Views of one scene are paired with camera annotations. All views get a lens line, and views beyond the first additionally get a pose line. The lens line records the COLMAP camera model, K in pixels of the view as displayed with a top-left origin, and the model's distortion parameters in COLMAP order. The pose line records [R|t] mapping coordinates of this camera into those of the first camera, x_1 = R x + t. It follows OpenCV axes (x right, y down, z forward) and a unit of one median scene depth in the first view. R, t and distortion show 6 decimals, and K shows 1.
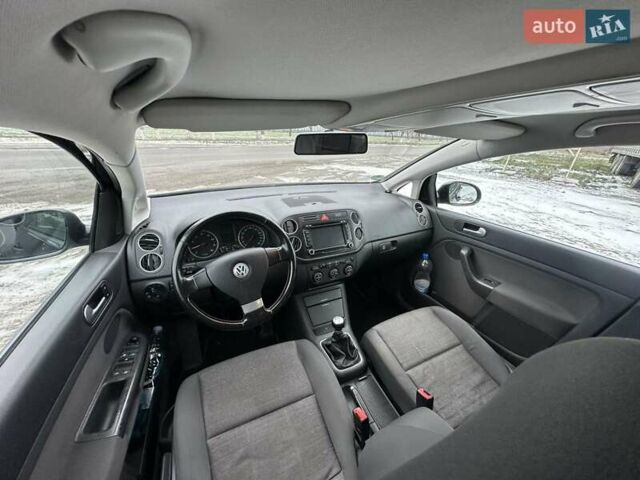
lens RADIAL K [[253.8, 0, 320.0], [0, 253.8, 240.0], [0, 0, 1]] dist [-0.005206, 0.000066]
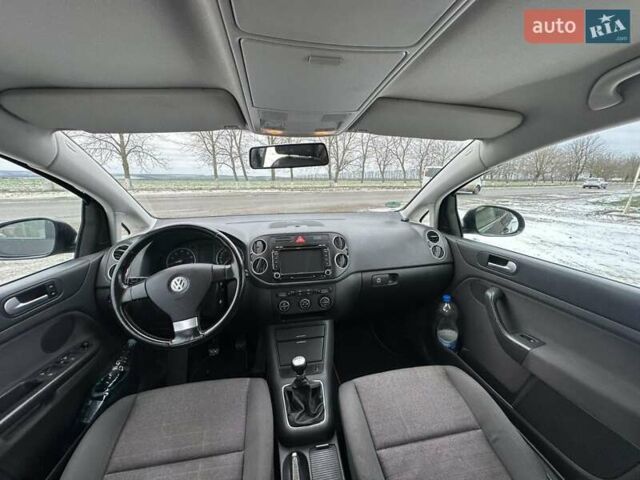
lens RADIAL K [[253.8, 0, 320.0], [0, 253.8, 240.0], [0, 0, 1]] dist [-0.005206, 0.000066]
pose [[0.961634, 0.025874, -0.273114, 0.307581], [-0.071840, 0.984552, -0.159677, 0.048196], [0.264764, 0.173171, 0.948637, 0.144823]]
